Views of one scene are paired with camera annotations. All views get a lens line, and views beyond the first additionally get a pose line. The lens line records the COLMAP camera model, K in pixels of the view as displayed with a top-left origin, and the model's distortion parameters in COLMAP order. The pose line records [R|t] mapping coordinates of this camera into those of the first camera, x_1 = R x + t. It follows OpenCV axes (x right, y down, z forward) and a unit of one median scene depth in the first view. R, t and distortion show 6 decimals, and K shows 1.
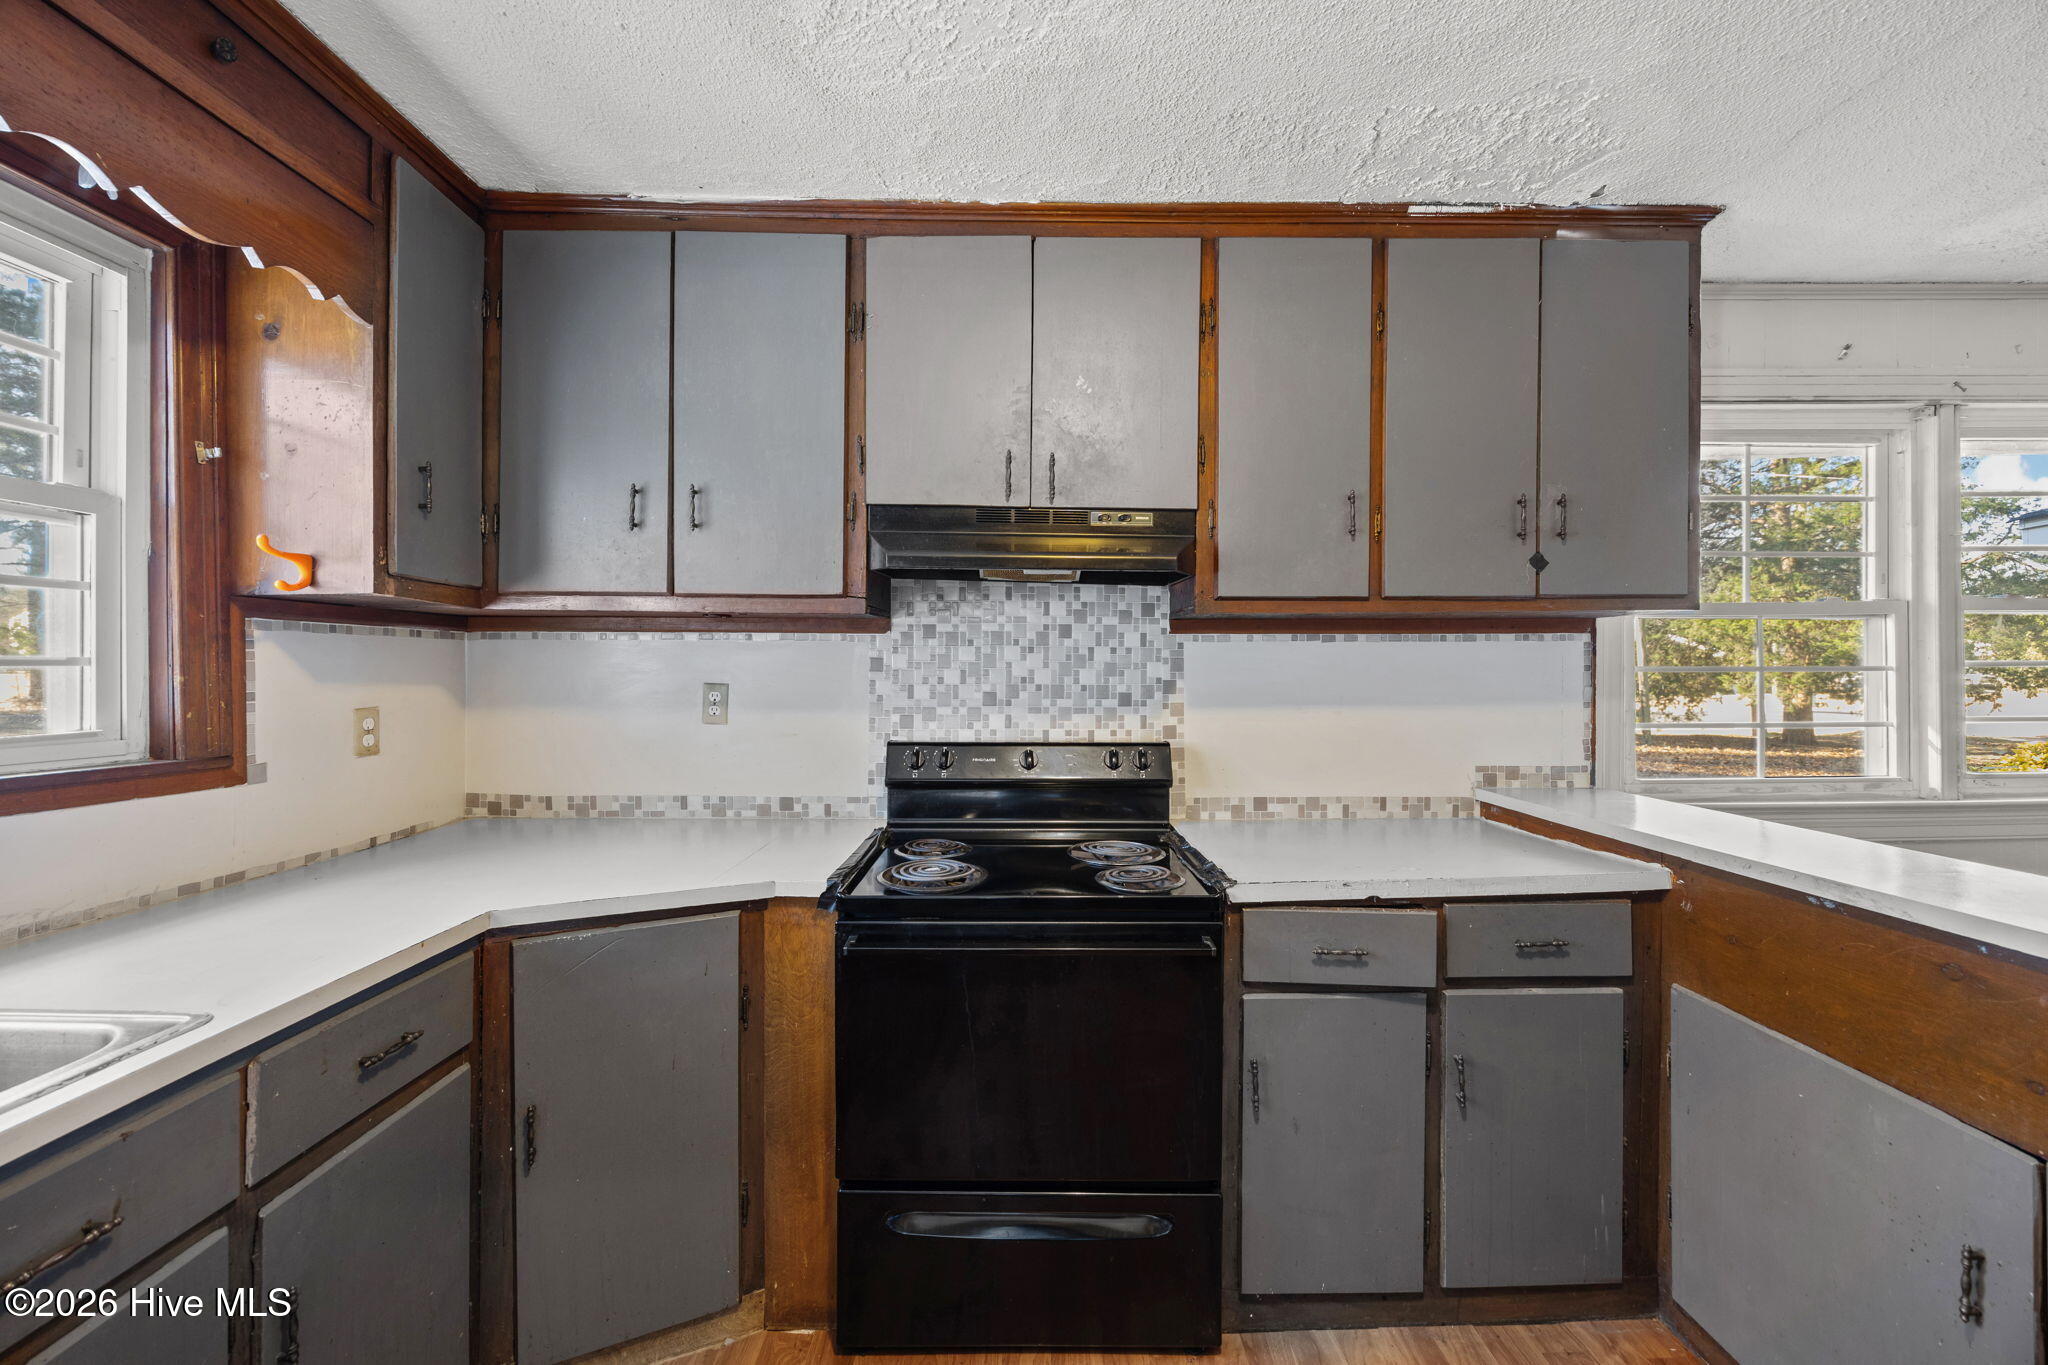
lens RADIAL K [[785.5, 0, 1023.1], [0, 785.5, 668.6], [0, 0, 1]] dist [-0.000913, 0.000057]
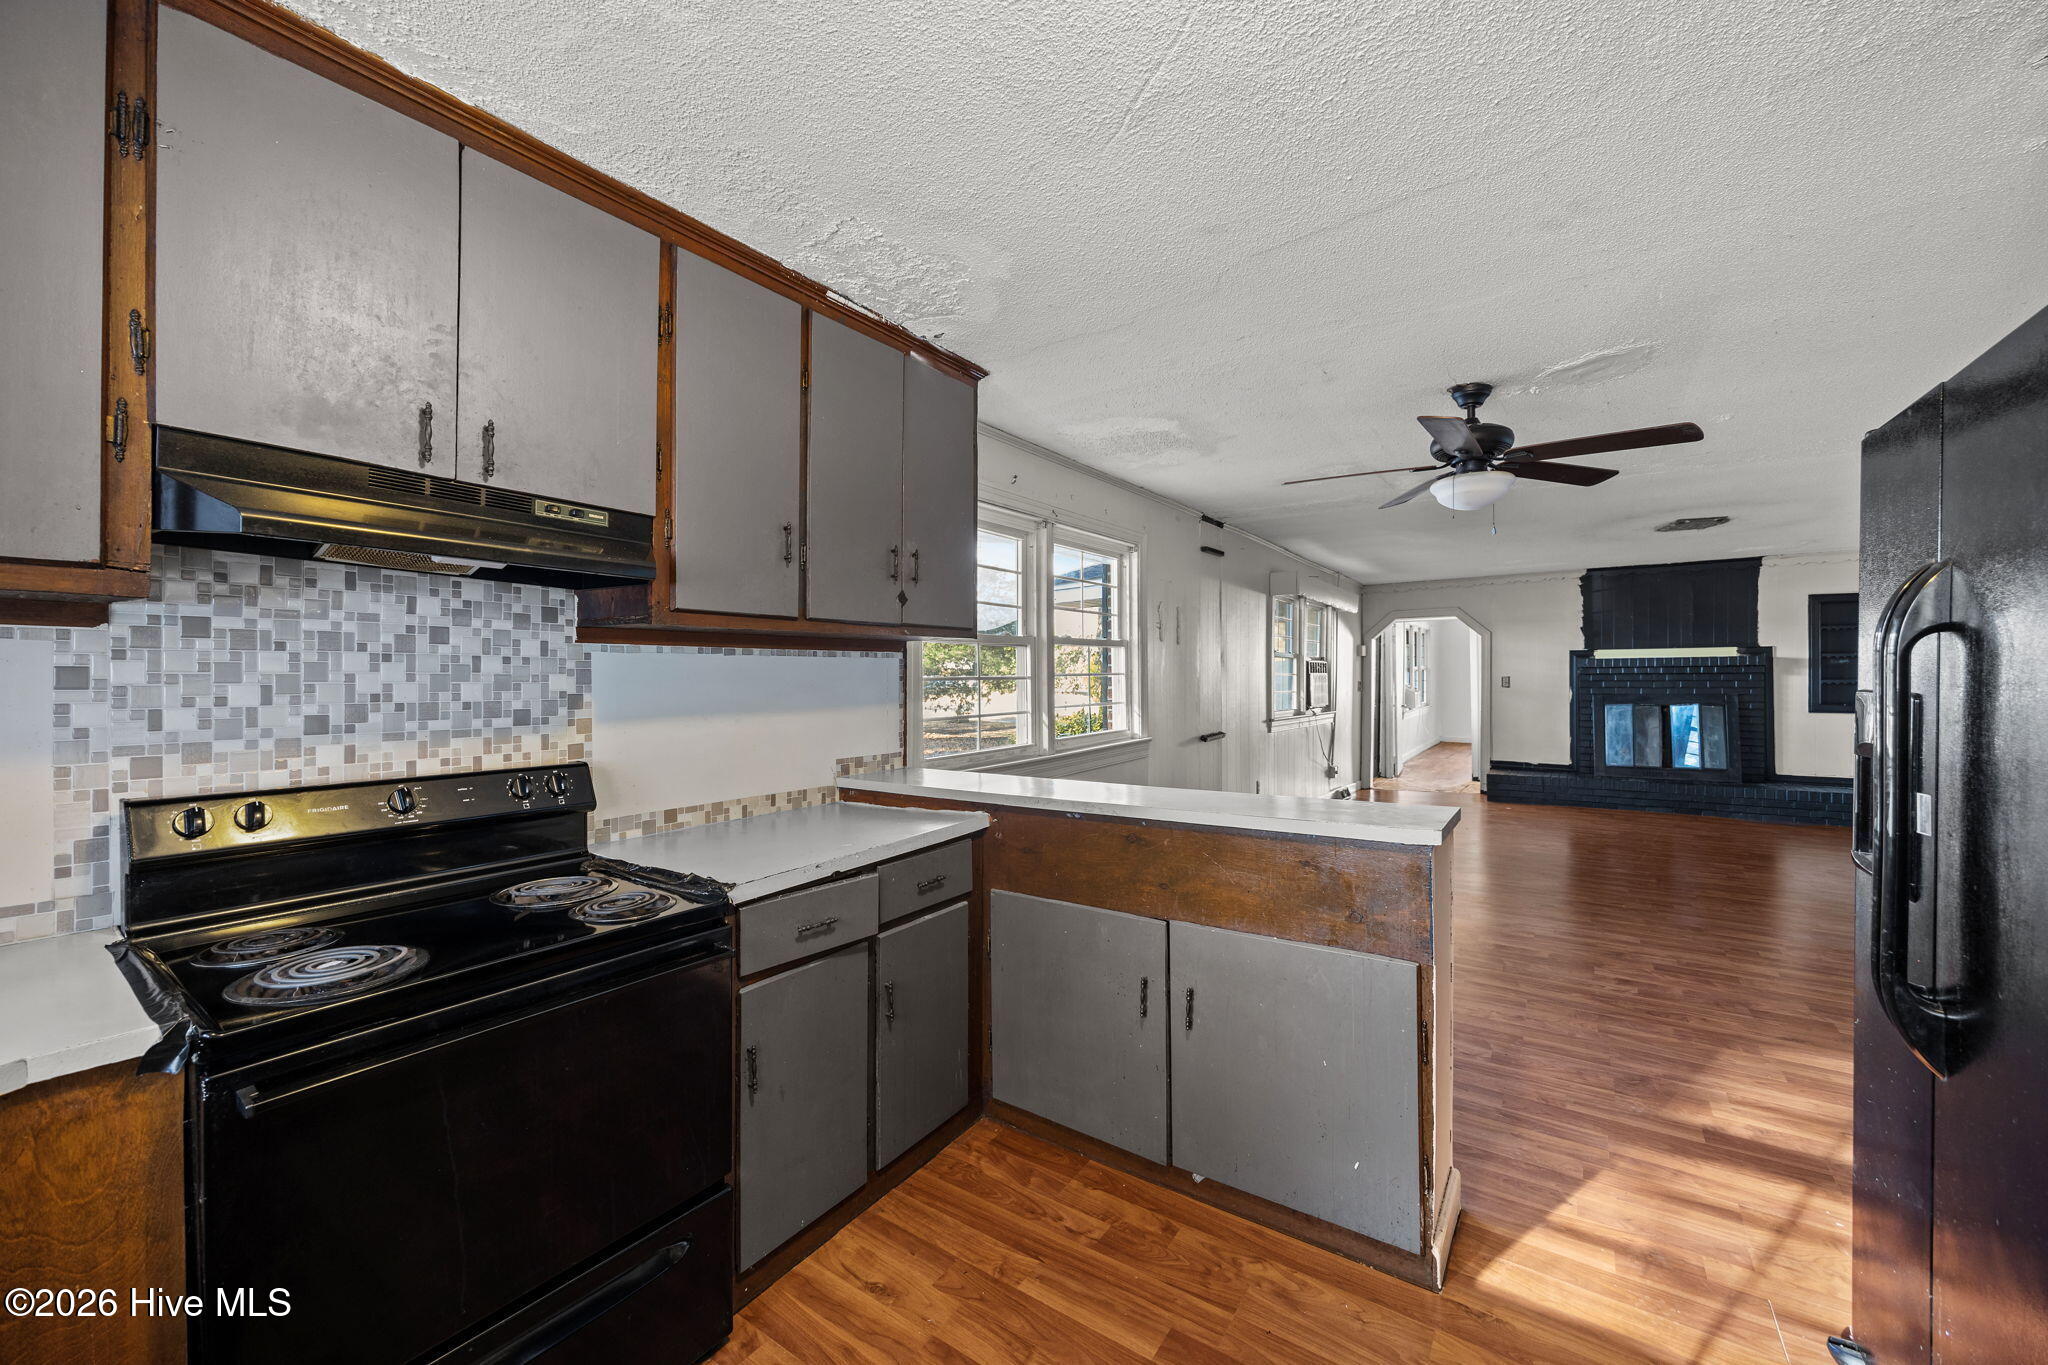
lens RADIAL K [[789.4, 0, 1024.0], [0, 789.4, 682.5], [0, 0, 1]] dist [0.000506, 0.000111]
pose [[0.580786, -0.008726, 0.814010, -0.255408], [0.004765, 0.999962, 0.007320, -0.002619], [-0.814042, -0.000373, 0.580805, 0.052594]]
